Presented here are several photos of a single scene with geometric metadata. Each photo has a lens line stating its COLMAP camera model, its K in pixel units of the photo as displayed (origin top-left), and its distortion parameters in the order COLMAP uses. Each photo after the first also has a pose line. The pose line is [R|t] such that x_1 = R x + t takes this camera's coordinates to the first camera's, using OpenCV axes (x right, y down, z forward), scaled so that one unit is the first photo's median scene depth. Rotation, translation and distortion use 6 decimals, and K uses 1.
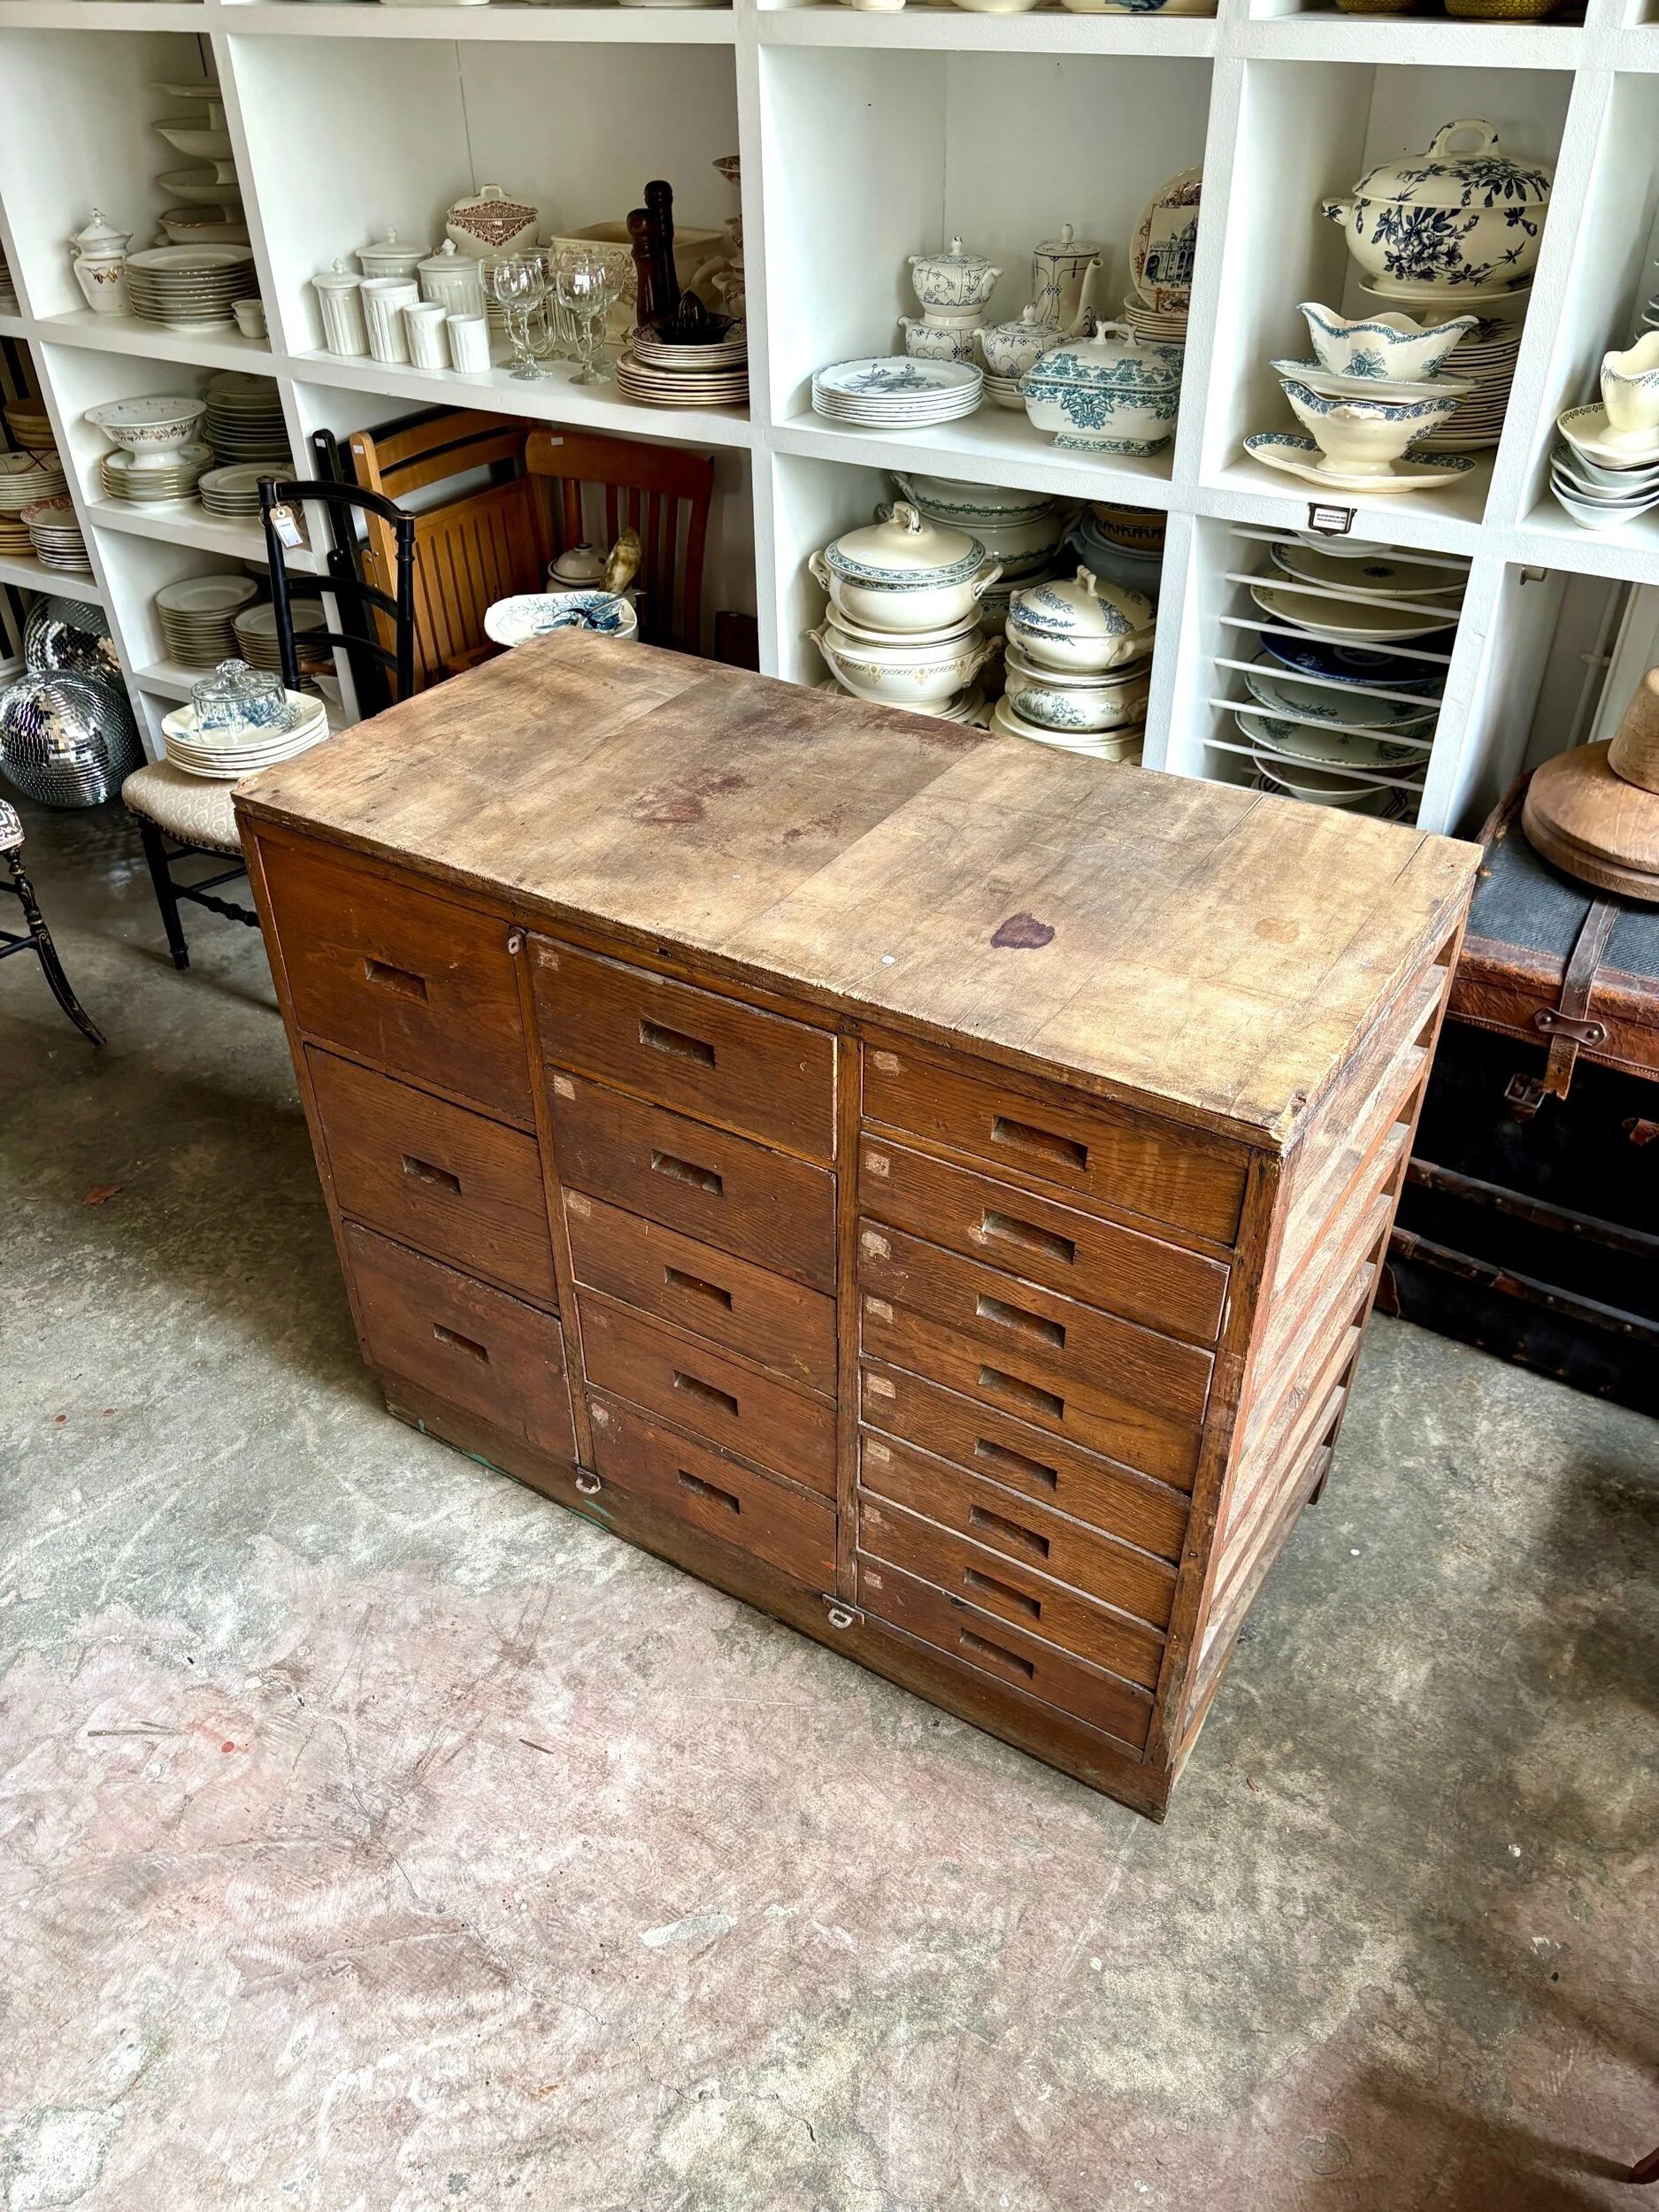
lens RADIAL K [[1658.1, 0, 832.7], [0, 1658.1, 1111.8], [0, 0, 1]] dist [0.037201, -0.035230]
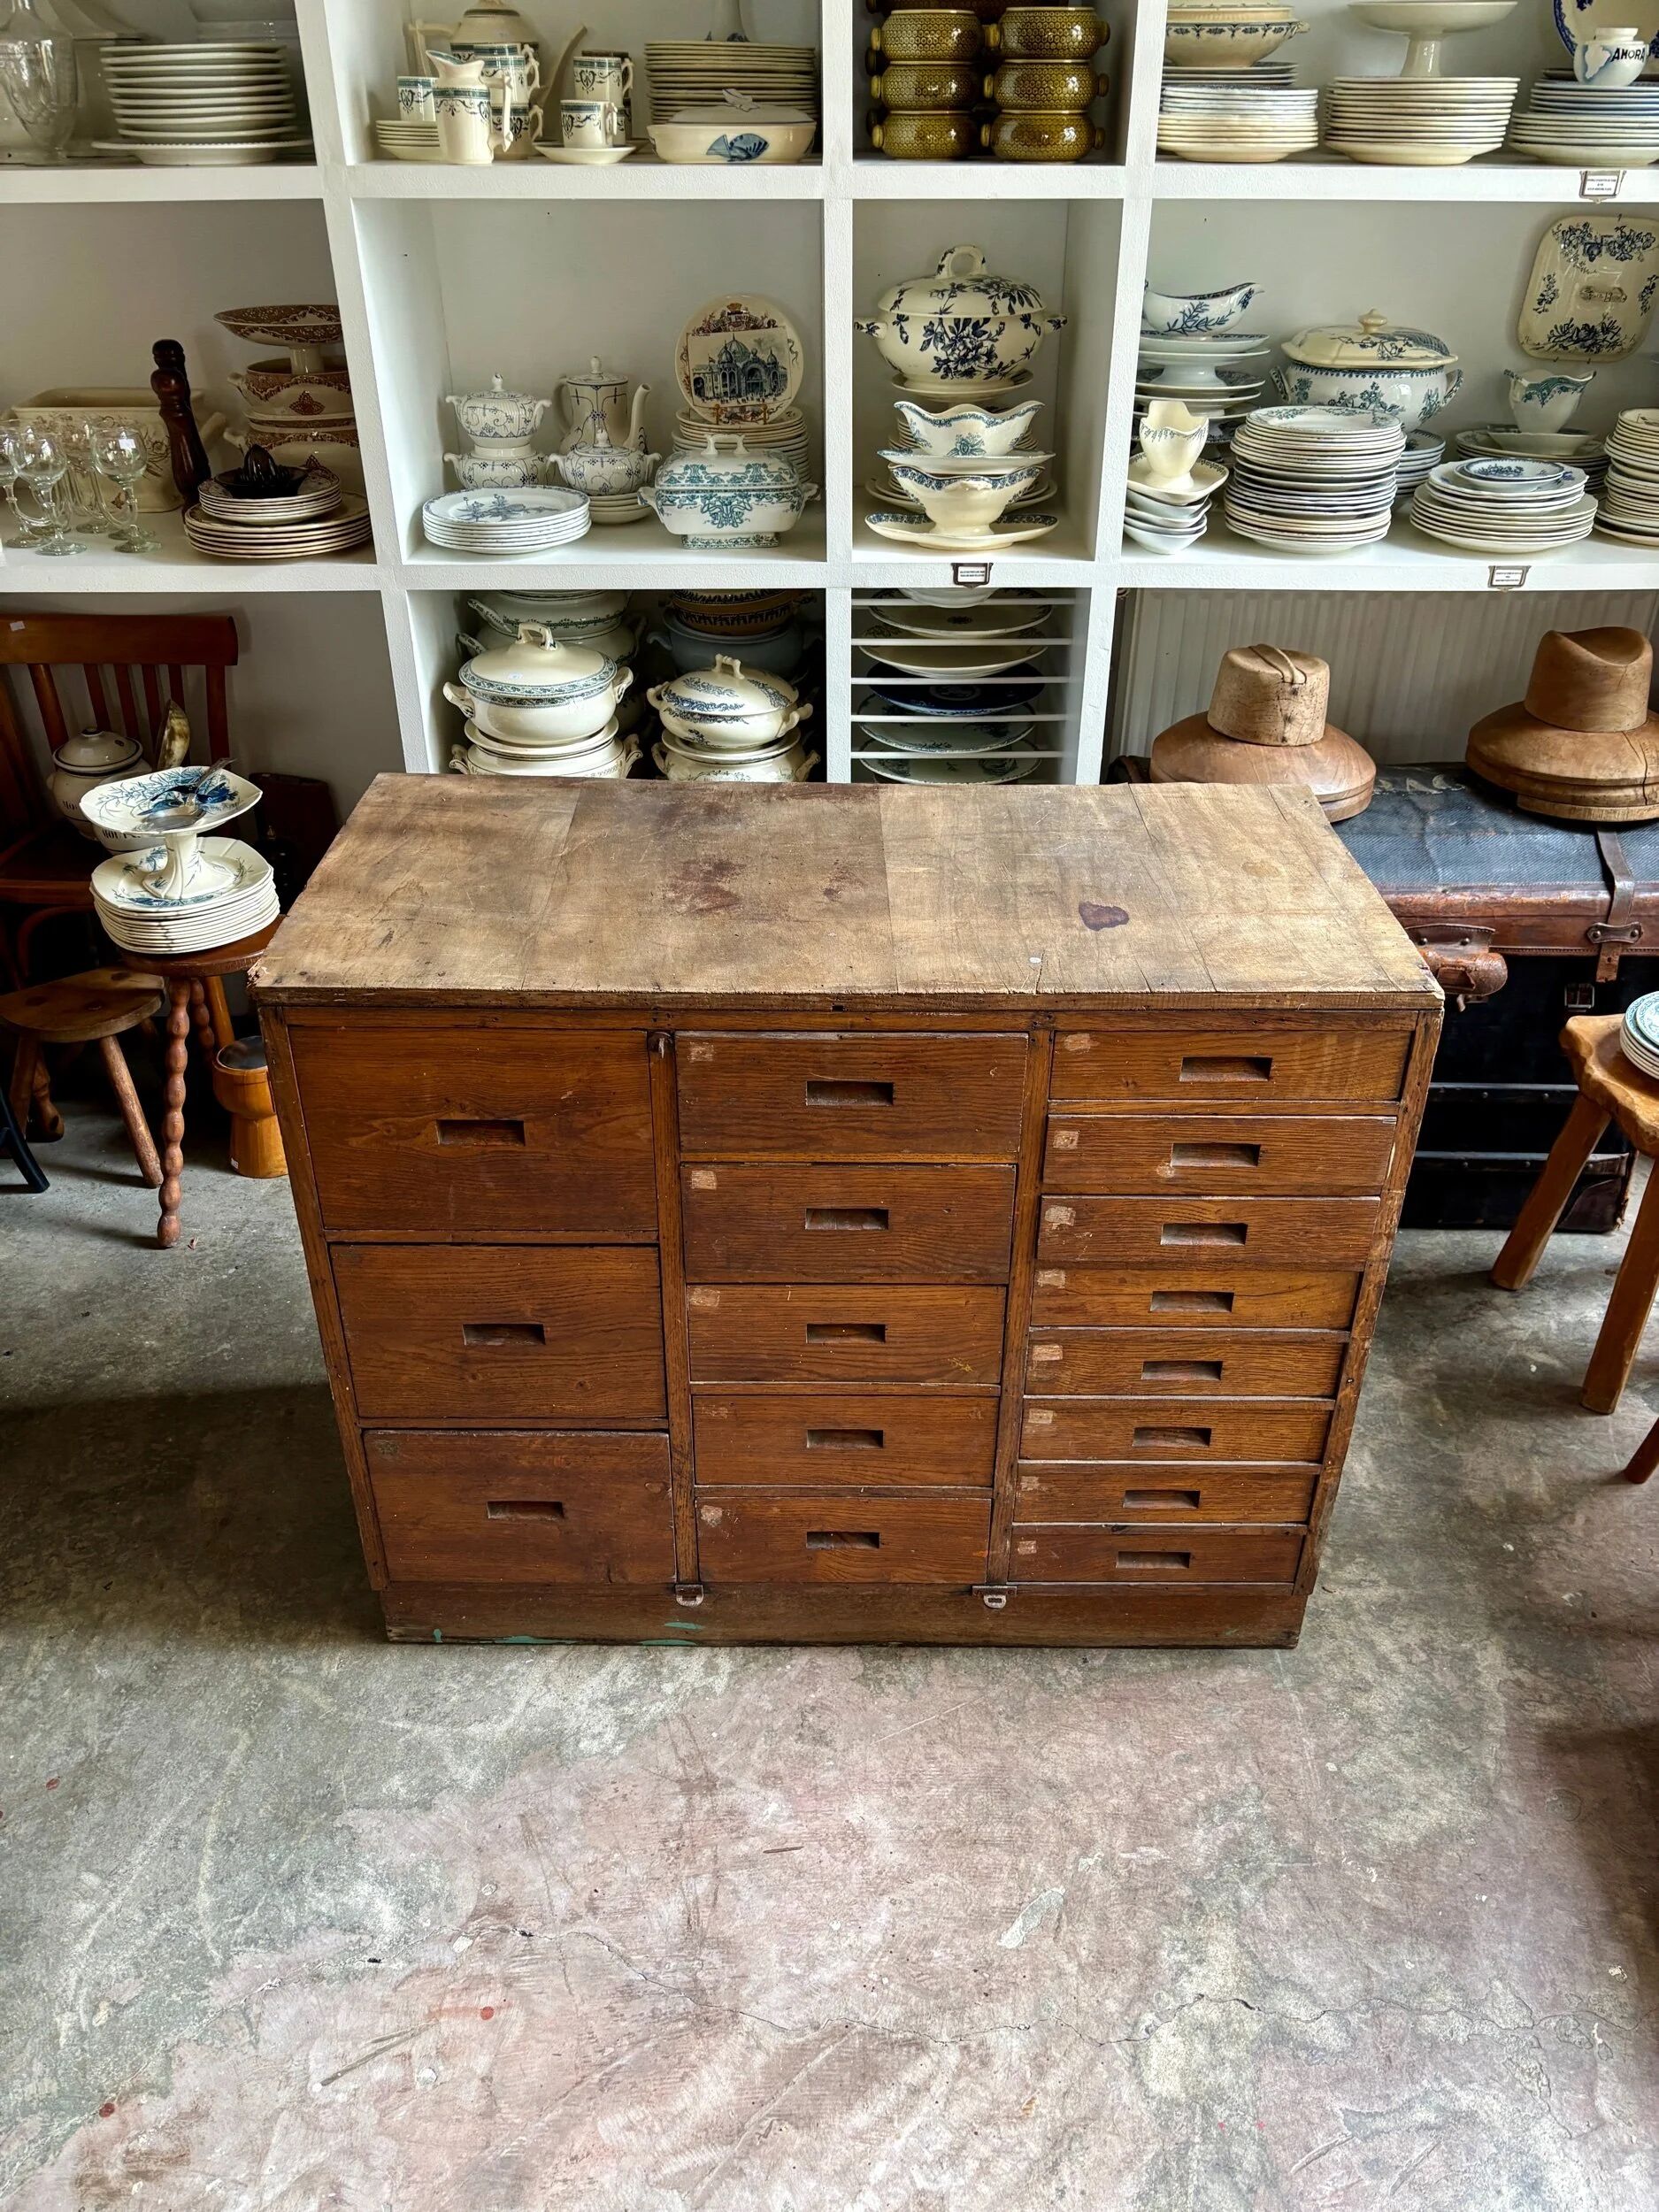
lens RADIAL K [[1653.2, 0, 840.2], [0, 1653.2, 1121.8], [0, 0, 1]] dist [0.044321, -0.054396]
pose [[0.847199, -0.272597, 0.456010, -0.508647], [0.302310, 0.953175, 0.008149, -0.029664], [-0.436879, 0.130952, 0.889937, 0.055112]]
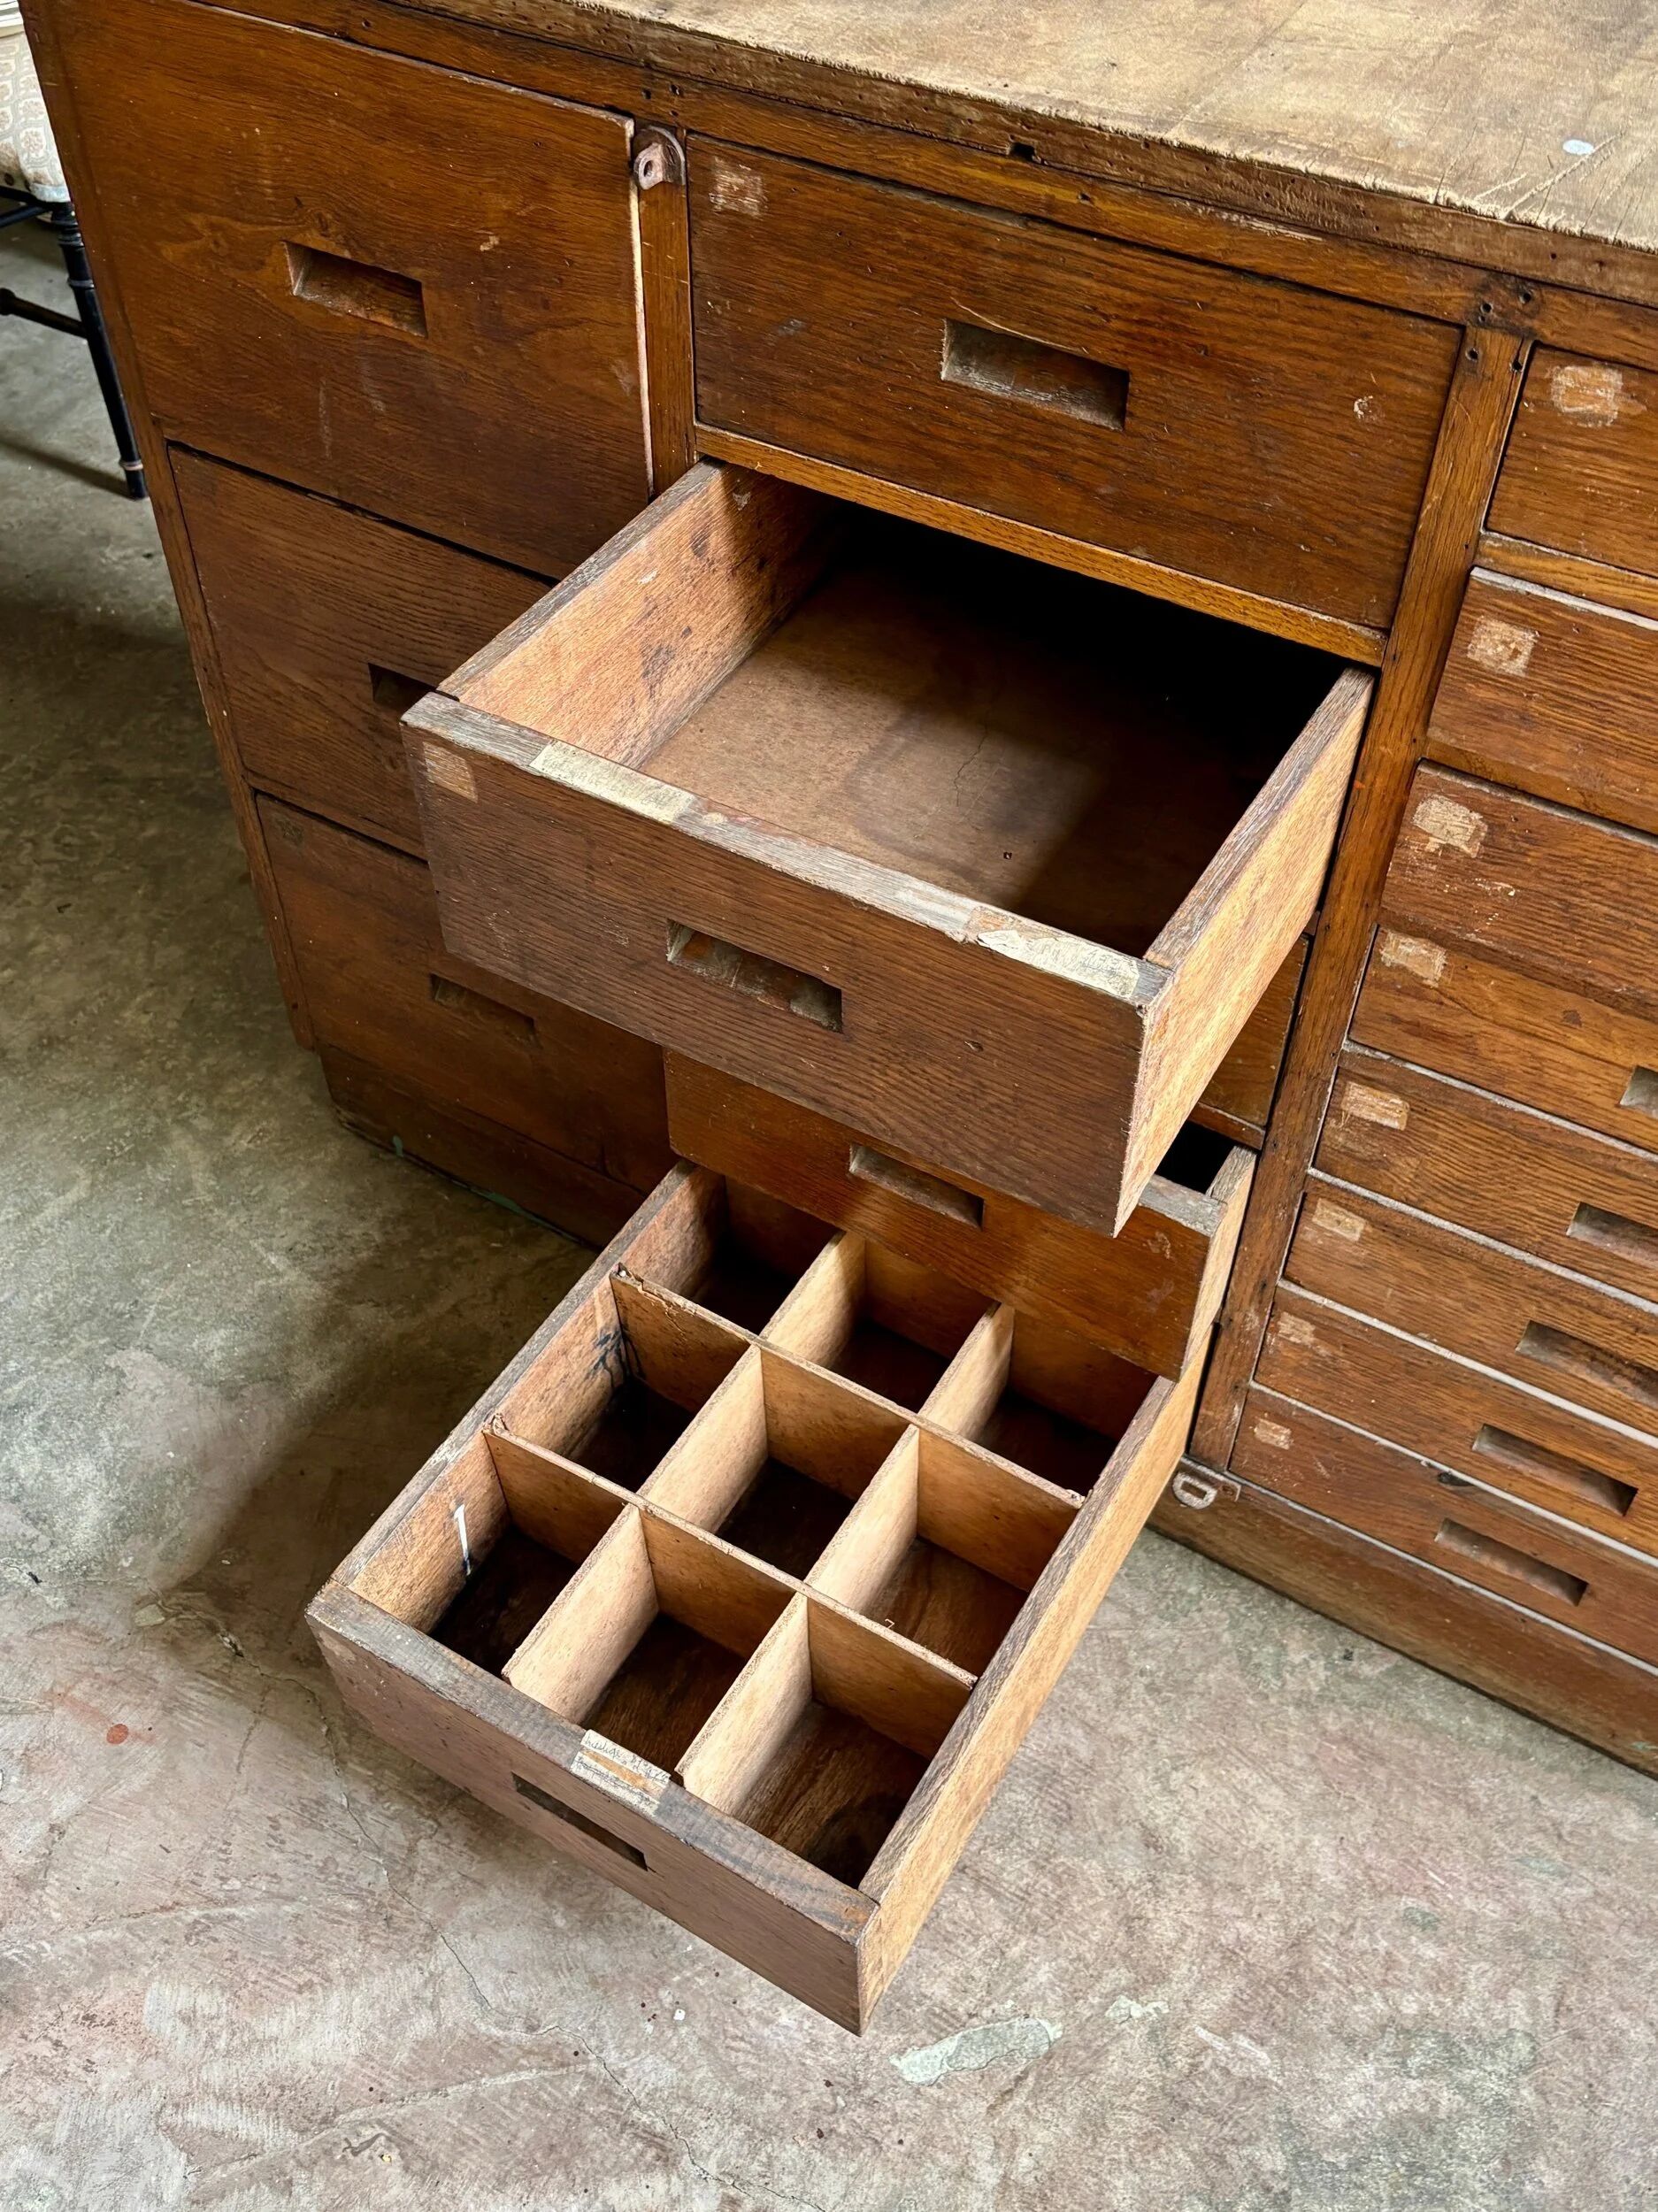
lens RADIAL K [[2078.4, 0, 830.3], [0, 2078.4, 1064.4], [0, 0, 1]] dist [0.025556, -0.016961]
pose [[0.999197, -0.020533, 0.034408, -0.147865], [0.013817, 0.982615, 0.185143, 0.030305], [-0.037612, -0.184518, 0.982109, 0.355607]]
